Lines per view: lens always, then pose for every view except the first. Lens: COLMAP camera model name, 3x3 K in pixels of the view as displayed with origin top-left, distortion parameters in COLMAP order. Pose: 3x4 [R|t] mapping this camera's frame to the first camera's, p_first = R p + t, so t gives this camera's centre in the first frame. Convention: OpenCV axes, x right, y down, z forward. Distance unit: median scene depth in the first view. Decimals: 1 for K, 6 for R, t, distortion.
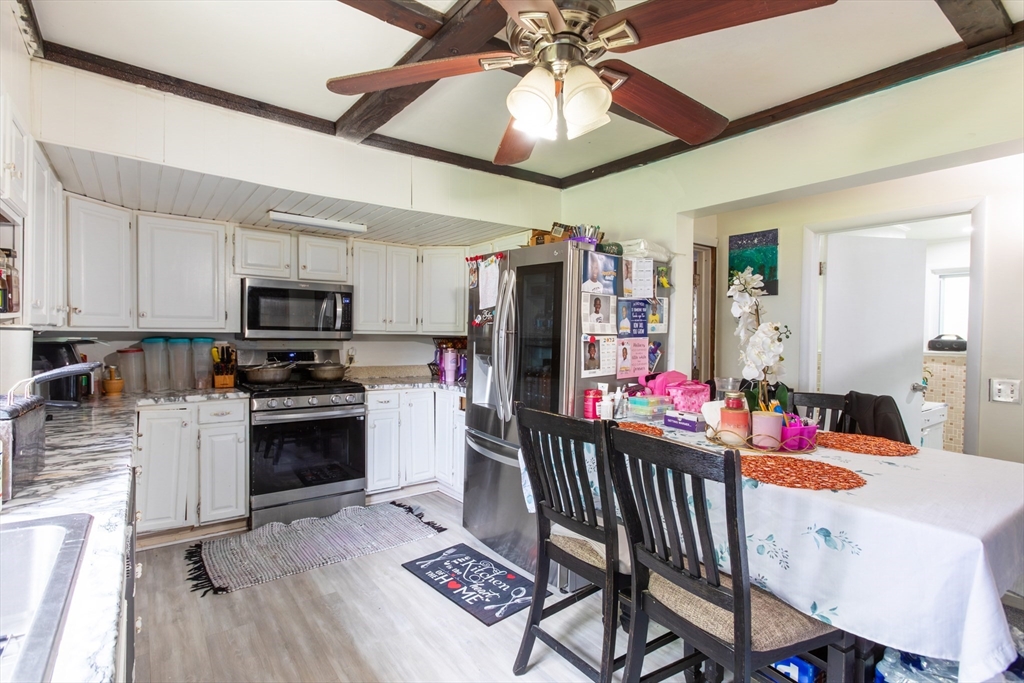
lens RADIAL K [[492.5, 0, 507.1], [0, 492.5, 341.2], [0, 0, 1]] dist [-0.005901, 0.002302]
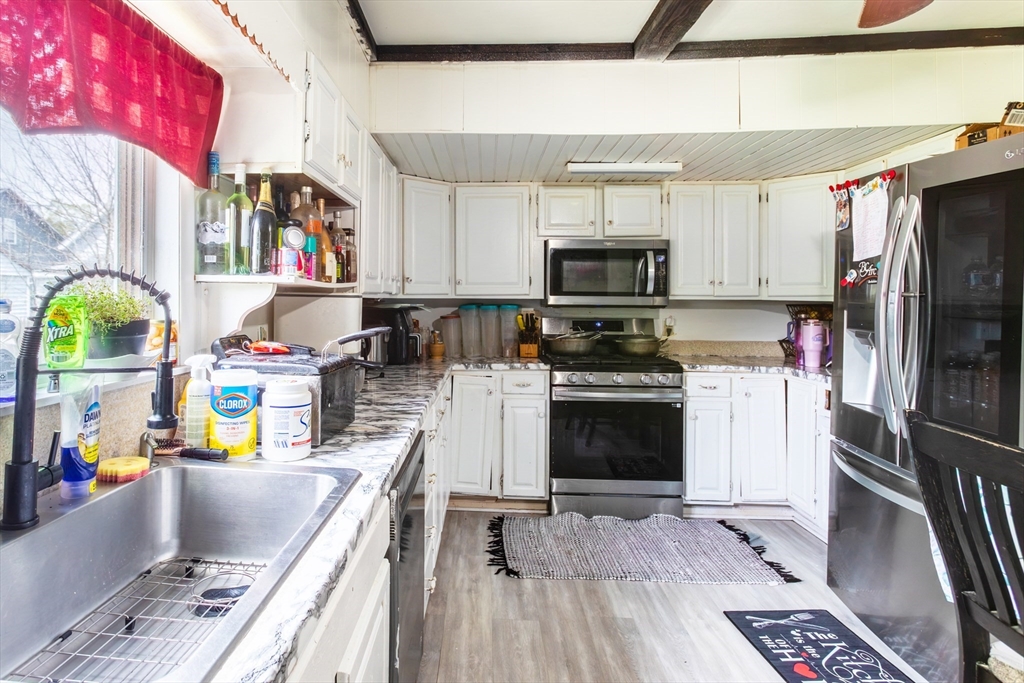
lens RADIAL K [[573.9, 0, 445.6], [0, 573.9, 298.6], [0, 0, 1]] dist [-0.013509, 0.010539]
pose [[0.754618, -0.007472, -0.656122, 0.033954], [-0.004168, 0.999860, -0.016181, 0.000354], [0.656151, 0.014945, 0.754482, 0.067272]]
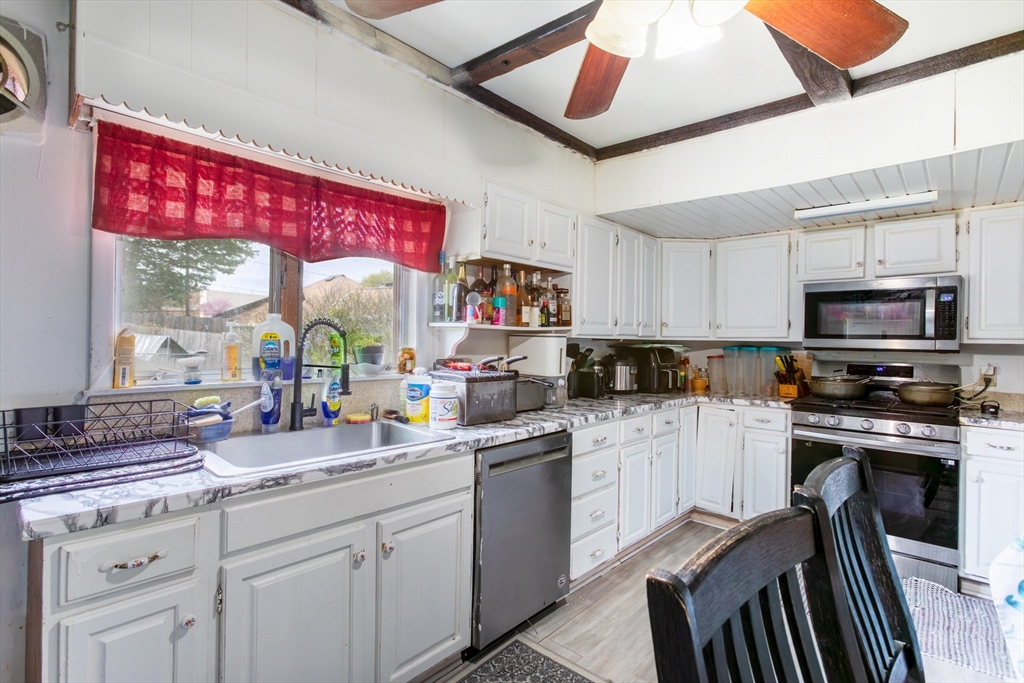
lens RADIAL K [[492.5, 0, 519.1], [0, 492.5, 340.7], [0, 0, 1]] dist [-0.005901, 0.002302]
pose [[0.194599, -0.006358, -0.980862, 0.332537], [-0.024236, 0.999643, -0.011288, 0.005552], [0.980583, 0.025969, 0.194375, 0.308829]]
